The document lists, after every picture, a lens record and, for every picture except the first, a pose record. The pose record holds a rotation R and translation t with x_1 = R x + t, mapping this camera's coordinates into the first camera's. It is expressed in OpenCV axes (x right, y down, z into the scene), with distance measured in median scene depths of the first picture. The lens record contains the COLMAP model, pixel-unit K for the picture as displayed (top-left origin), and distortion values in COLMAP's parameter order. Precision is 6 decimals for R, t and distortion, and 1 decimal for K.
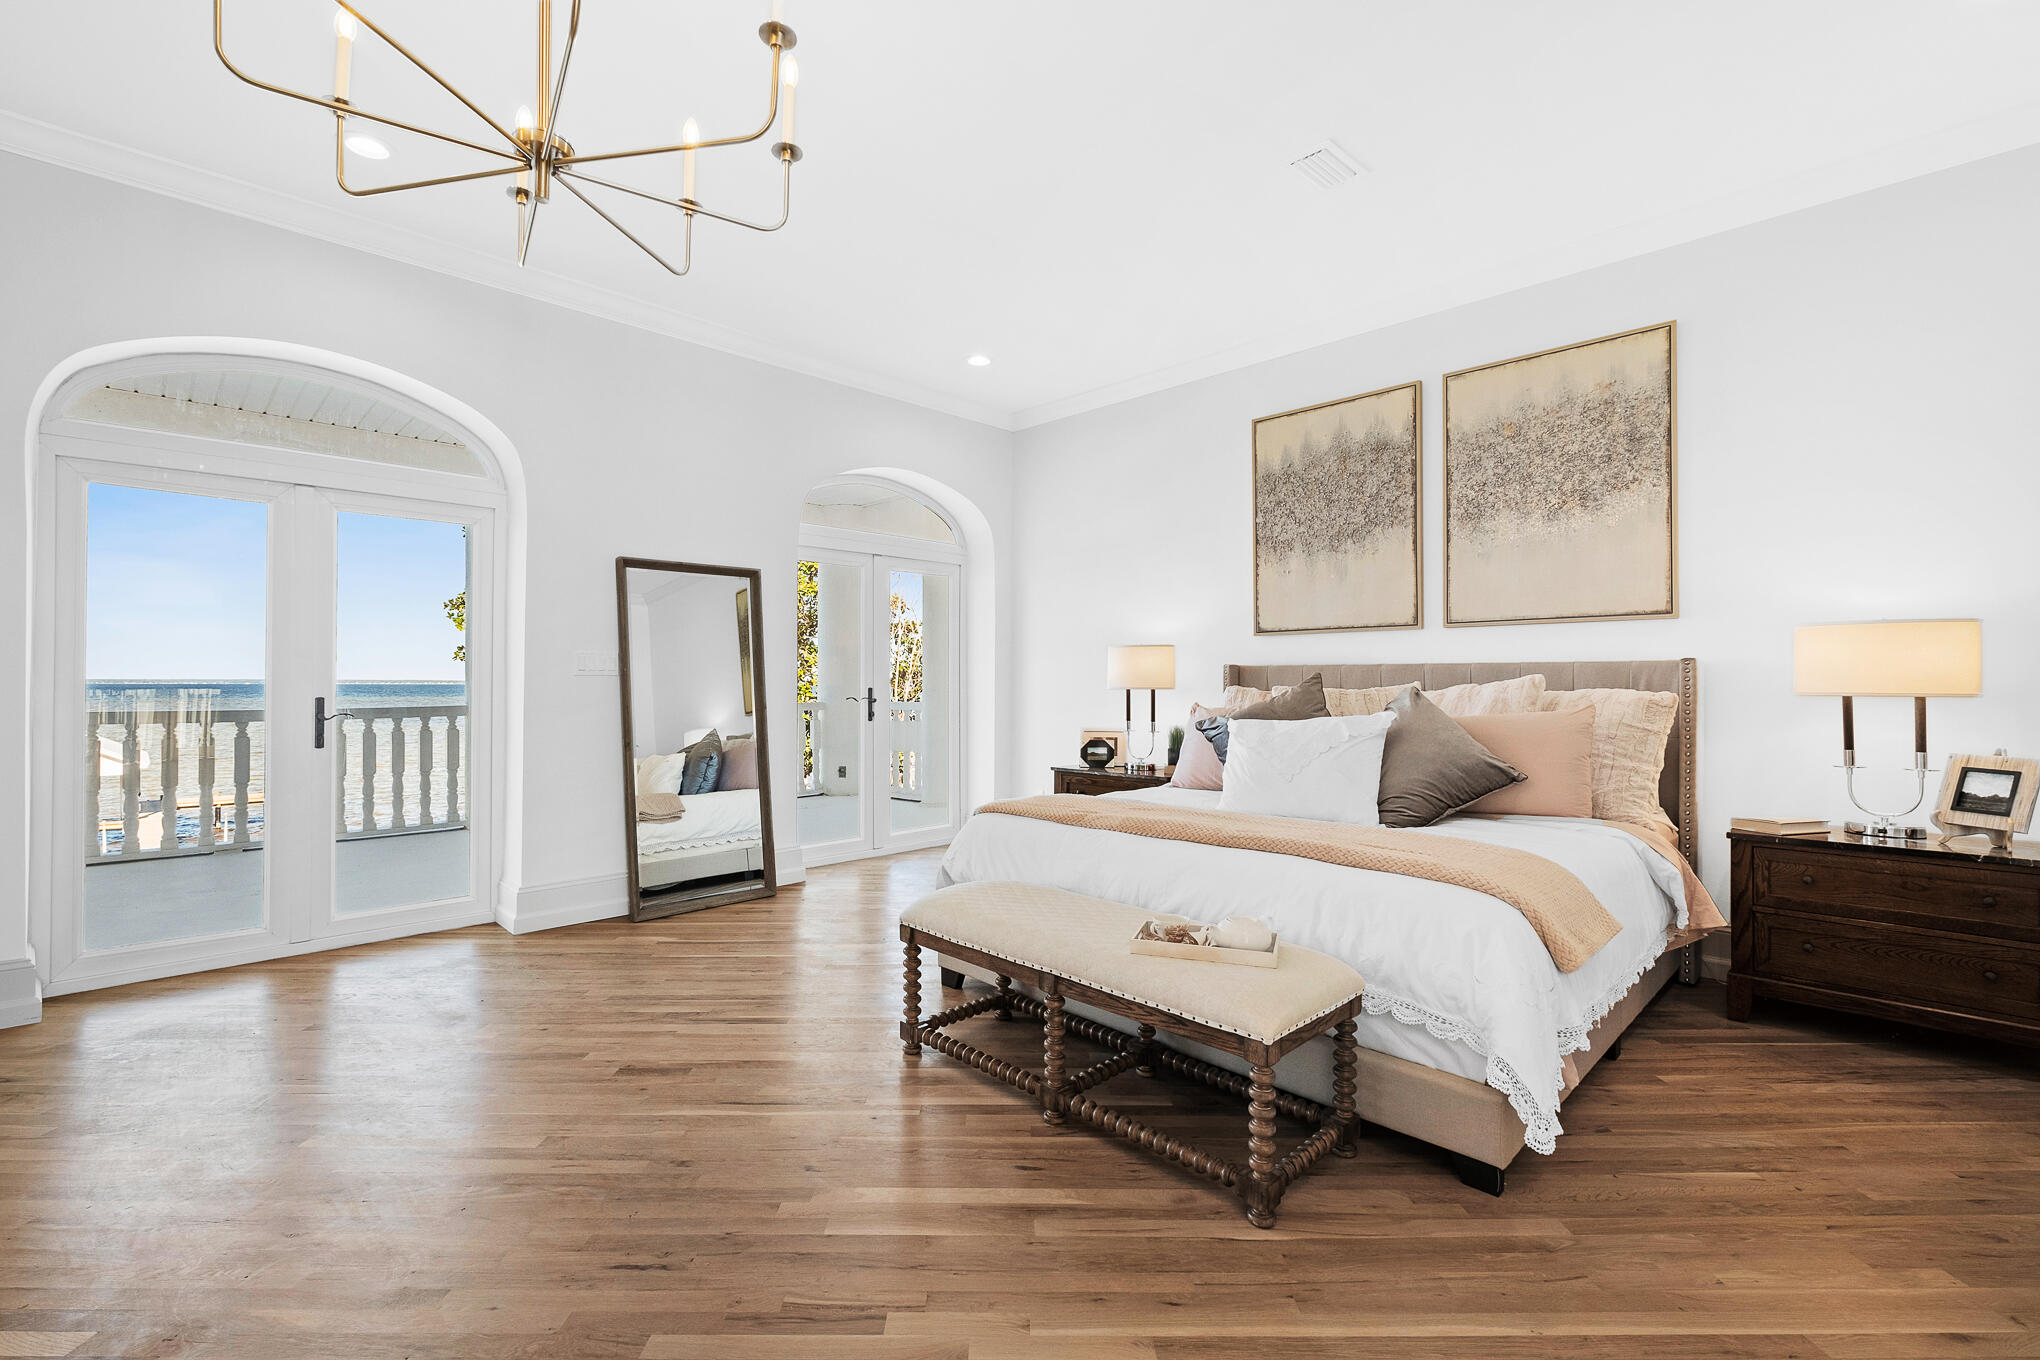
lens RADIAL K [[903.3, 0, 1008.3], [0, 903.3, 675.0], [0, 0, 1]] dist [-0.002470, 0.000322]
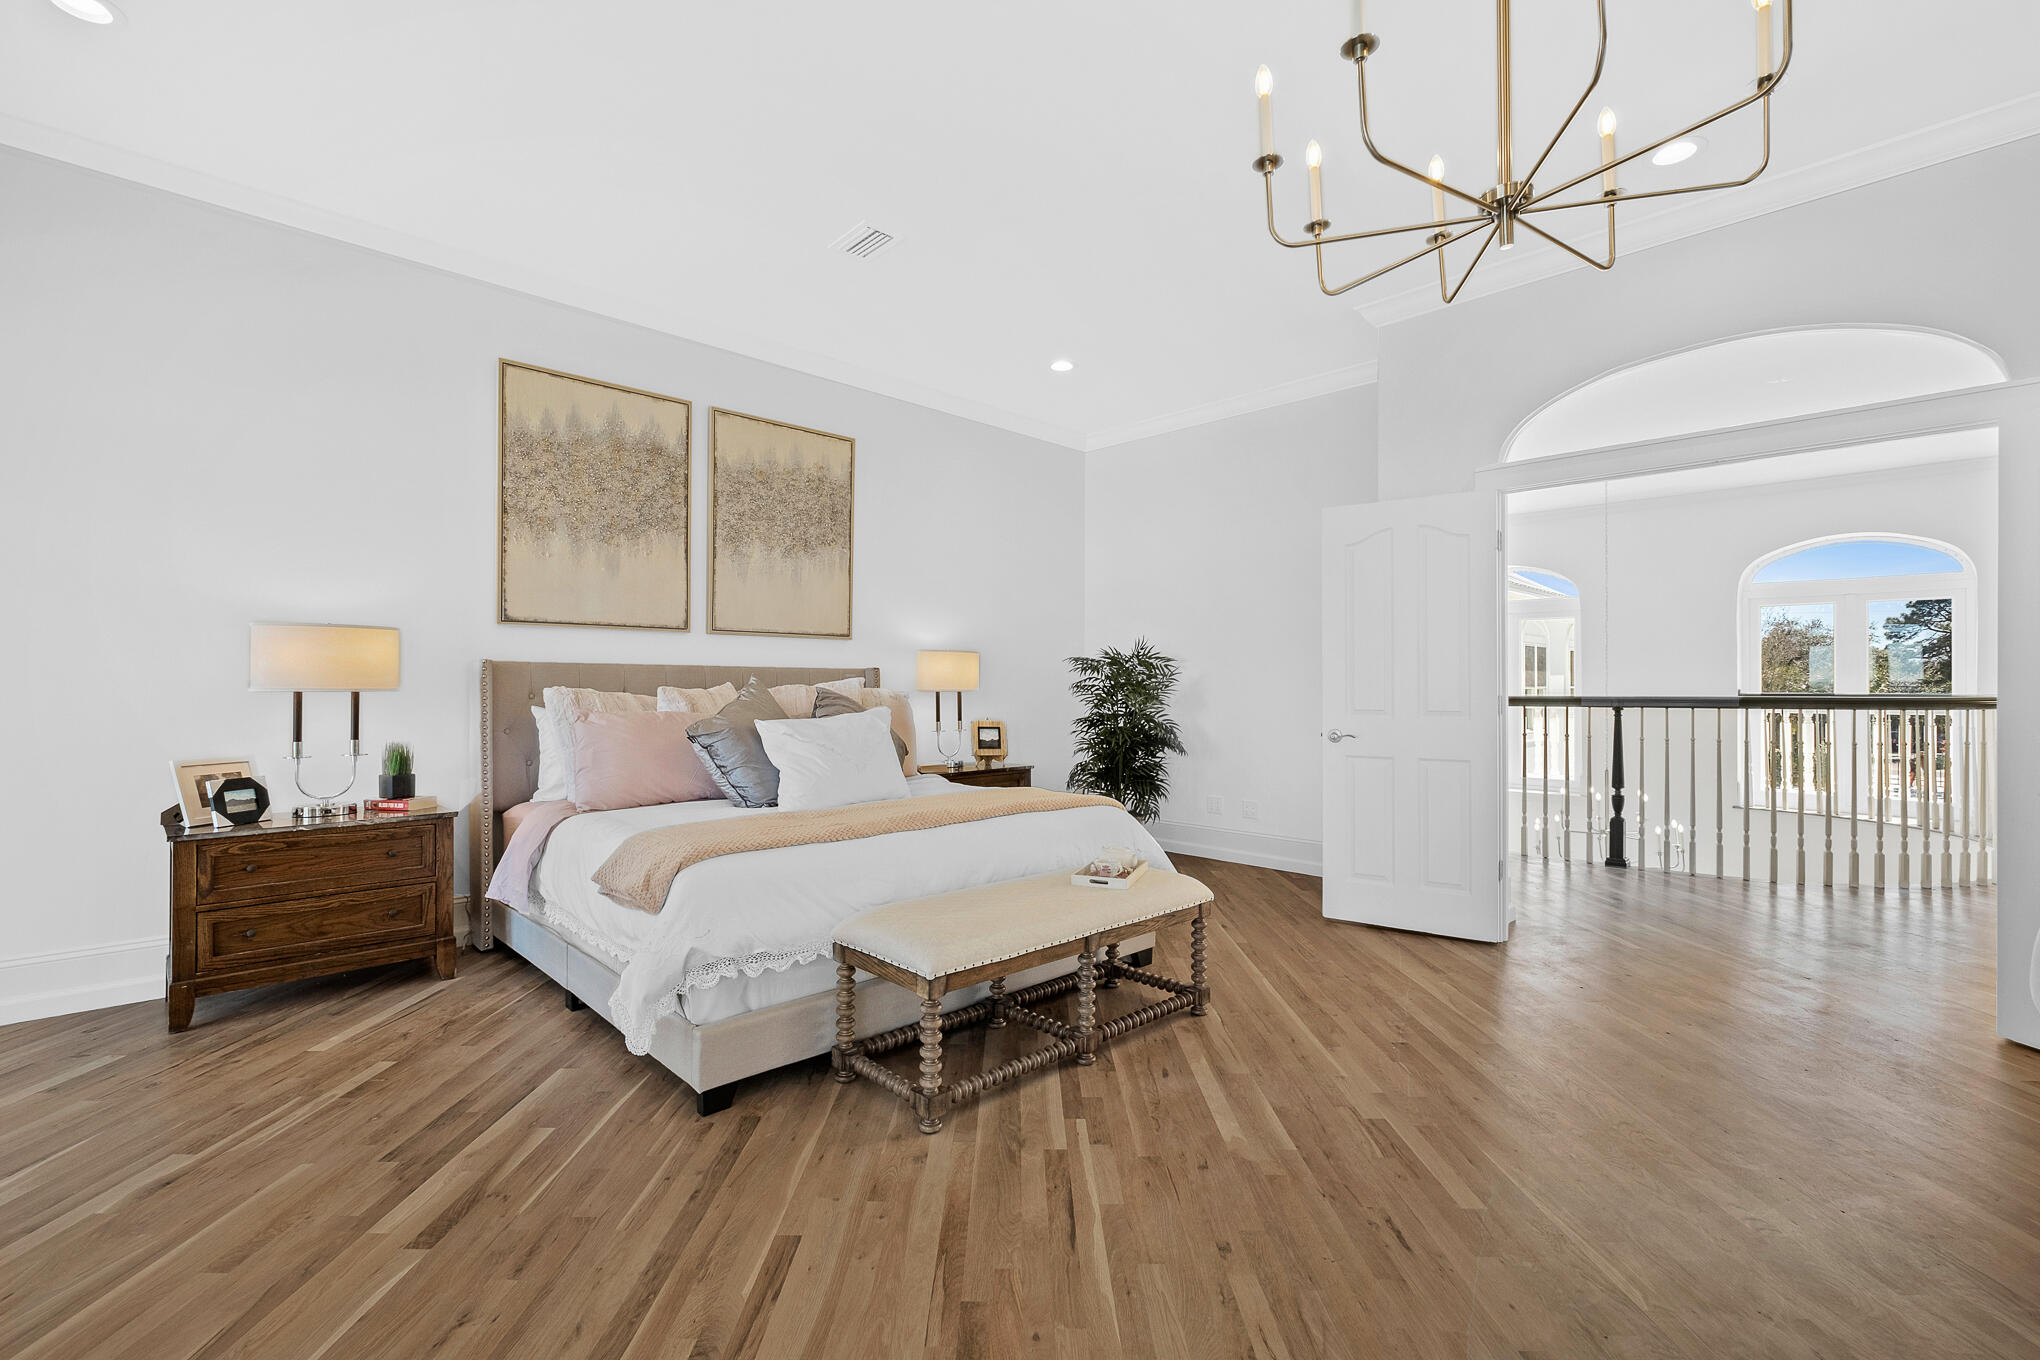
lens RADIAL K [[903.3, 0, 1014.0], [0, 903.3, 678.0], [0, 0, 1]] dist [-0.002470, 0.000322]
pose [[-0.005312, 0.005830, 0.999969, -0.612139], [-0.014269, 0.999881, -0.005905, 0.003296], [-0.999884, -0.014300, -0.005228, 0.607553]]
